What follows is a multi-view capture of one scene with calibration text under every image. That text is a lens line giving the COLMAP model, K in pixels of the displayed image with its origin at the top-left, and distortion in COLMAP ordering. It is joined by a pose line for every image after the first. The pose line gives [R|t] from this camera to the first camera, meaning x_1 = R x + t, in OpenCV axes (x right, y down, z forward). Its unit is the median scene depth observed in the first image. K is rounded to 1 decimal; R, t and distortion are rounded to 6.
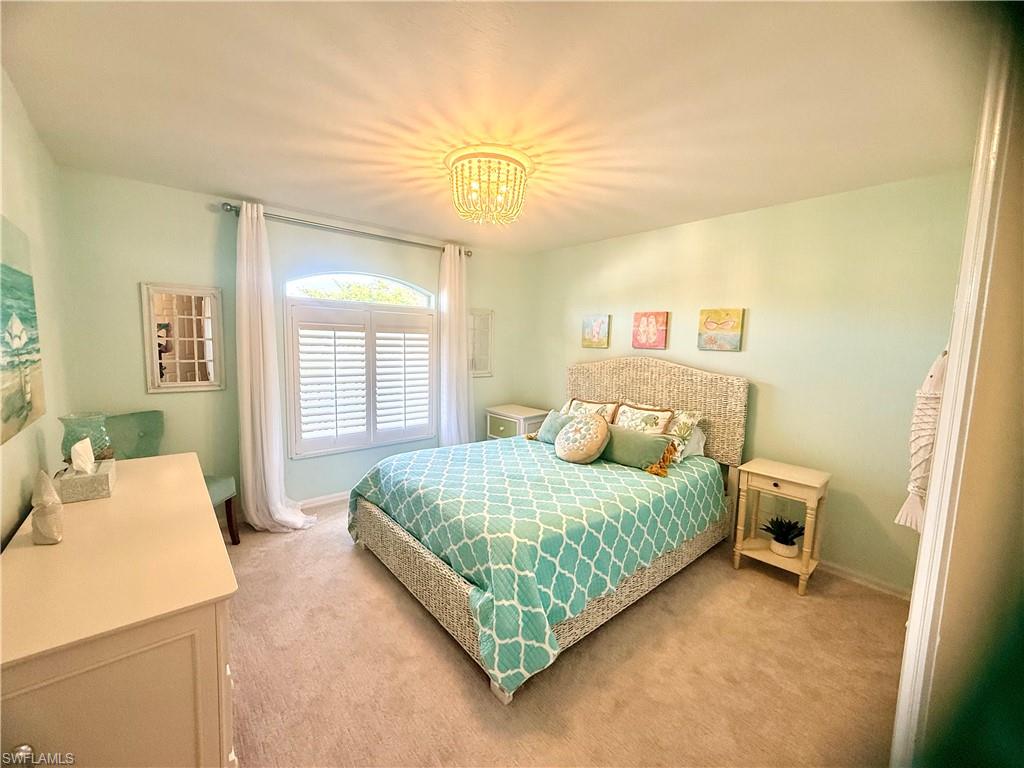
lens RADIAL K [[408.6, 0, 512.9], [0, 408.6, 383.4], [0, 0, 1]] dist [0.002683, 0.000636]
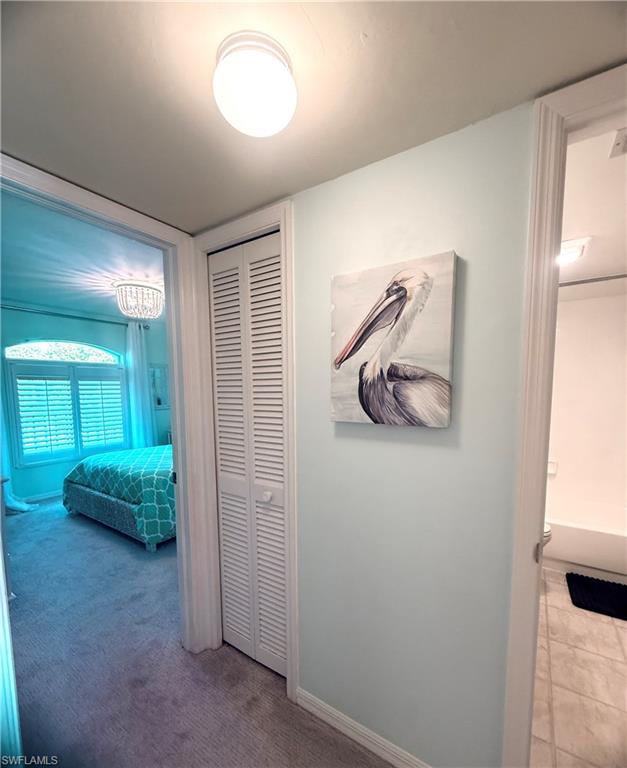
lens RADIAL K [[334.4, 0, 319.4], [0, 334.4, 417.4], [0, 0, 1]] dist [0.003340, -0.000065]
pose [[0.961721, -0.058916, 0.267621, 0.228209], [0.061310, 0.998119, -0.000592, 0.081926], [-0.267082, 0.016977, 0.963524, -0.533794]]
